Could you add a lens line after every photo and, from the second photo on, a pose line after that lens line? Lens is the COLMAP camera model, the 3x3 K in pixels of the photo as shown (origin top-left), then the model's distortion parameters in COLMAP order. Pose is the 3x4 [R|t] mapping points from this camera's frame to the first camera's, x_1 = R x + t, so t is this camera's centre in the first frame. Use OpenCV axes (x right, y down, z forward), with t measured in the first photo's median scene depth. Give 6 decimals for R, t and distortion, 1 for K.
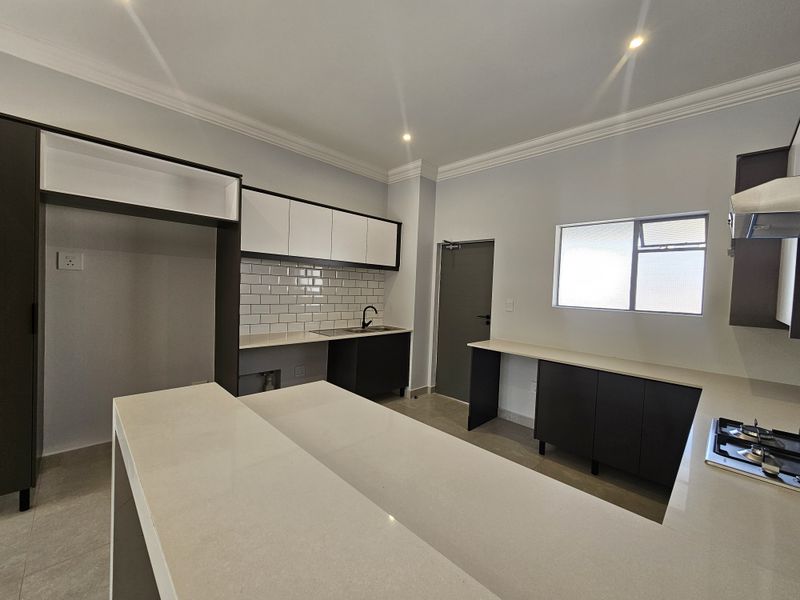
lens RADIAL K [[324.9, 0, 400.0], [0, 324.9, 300.0], [0, 0, 1]] dist [-0.000415, -0.000069]
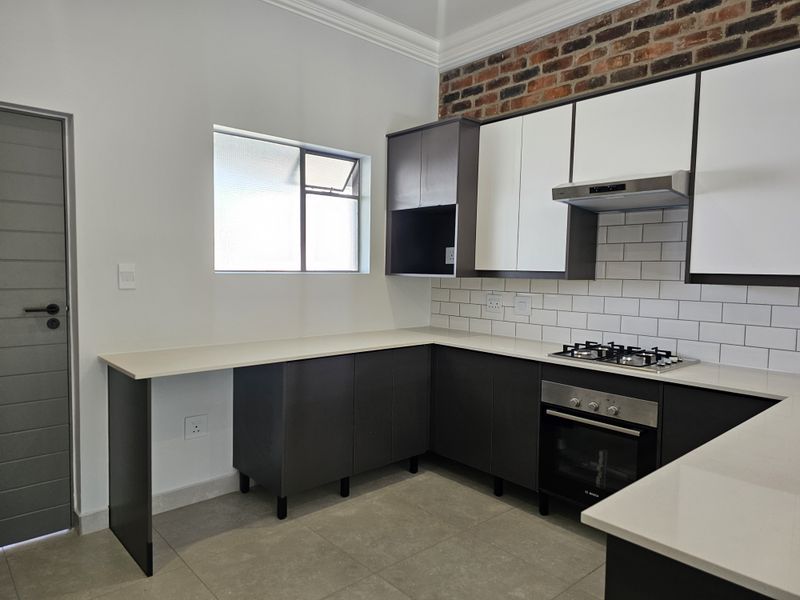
lens RADIAL K [[528.5, 0, 389.9], [0, 528.5, 303.1], [0, 0, 1]] dist [0.066623, -0.054063]
pose [[0.065933, -0.109412, 0.991807, -0.484873], [0.026112, 0.993819, 0.107898, -0.021783], [-0.997482, 0.018784, 0.068383, 0.720659]]
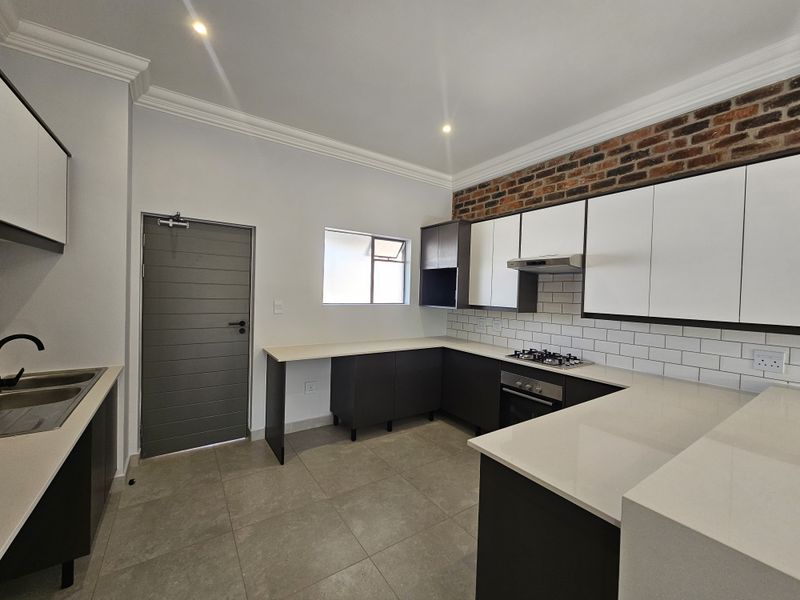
lens RADIAL K [[324.9, 0, 400.0], [0, 324.9, 300.0], [0, 0, 1]] dist [-0.000415, -0.000069]
pose [[0.190553, -0.059191, 0.979891, -0.575074], [0.017646, 0.998226, 0.056867, -0.057681], [-0.981518, 0.006455, 0.191259, 0.630423]]
